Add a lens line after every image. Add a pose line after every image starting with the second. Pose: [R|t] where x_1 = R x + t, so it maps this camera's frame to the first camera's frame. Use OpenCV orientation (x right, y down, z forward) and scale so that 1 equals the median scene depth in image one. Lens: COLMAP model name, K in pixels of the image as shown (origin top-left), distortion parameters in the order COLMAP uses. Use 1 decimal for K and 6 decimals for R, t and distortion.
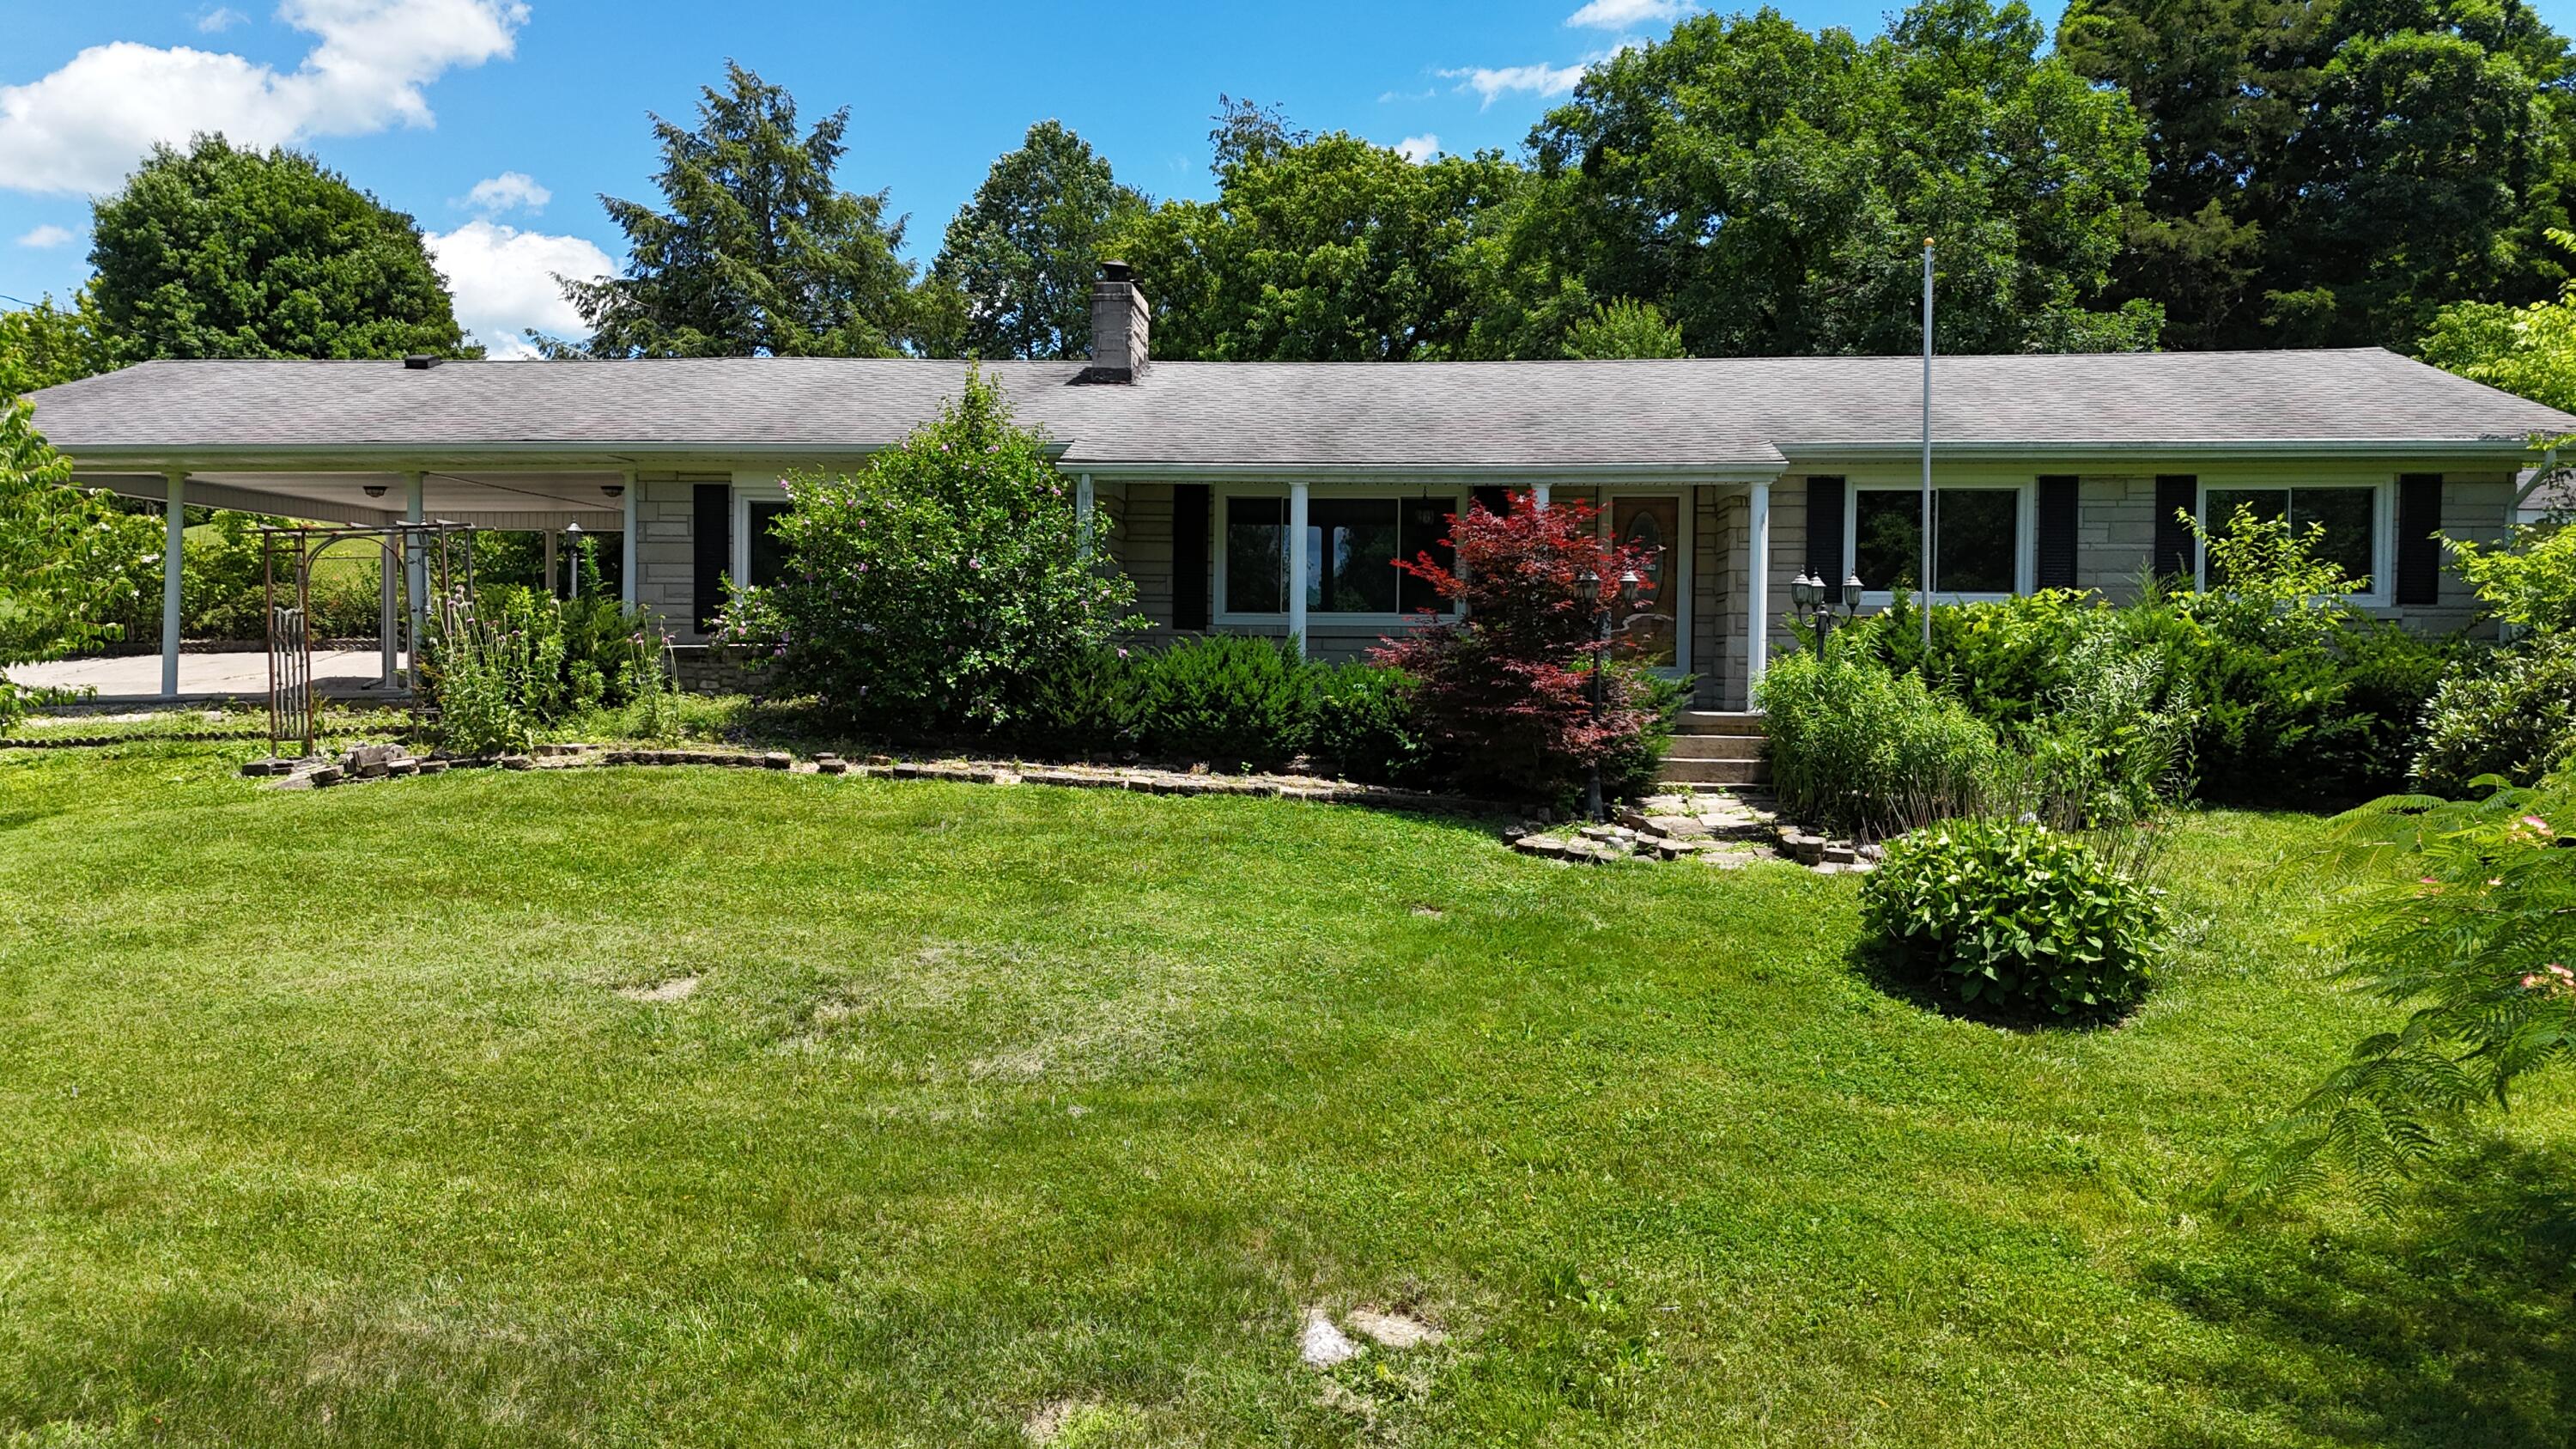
lens RADIAL K [[1901.1, 0, 1295.4], [0, 1901.1, 713.8], [0, 0, 1]] dist [0.084423, -0.084011]
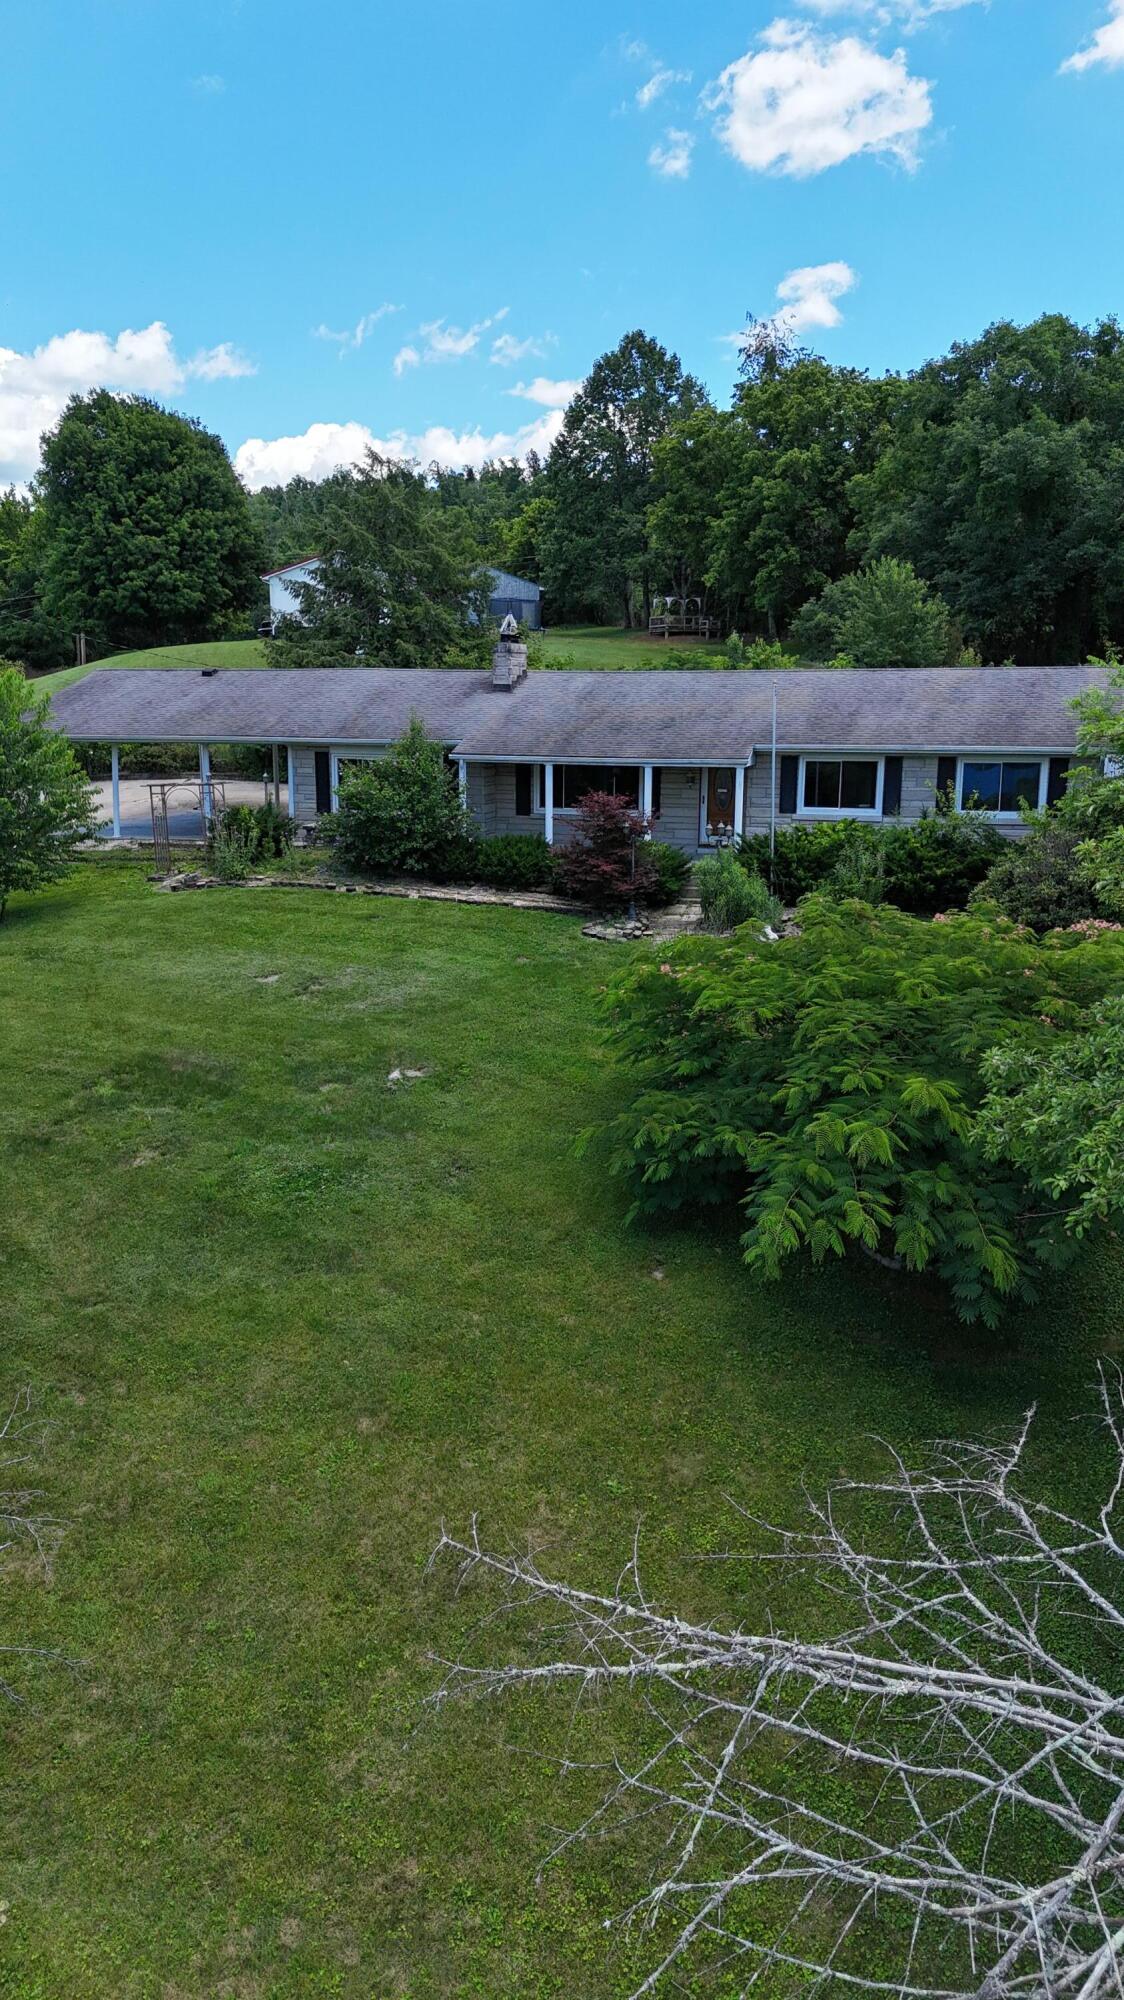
lens RADIAL K [[1475.8, 0, 560.6], [0, 1475.8, 993.2], [0, 0, 1]] dist [0.084423, -0.084011]
pose [[0.974922, 0.037482, -0.219369, 0.510095], [0.002259, 0.983998, 0.178165, -0.201204], [0.222537, -0.174192, 0.959236, -0.945908]]
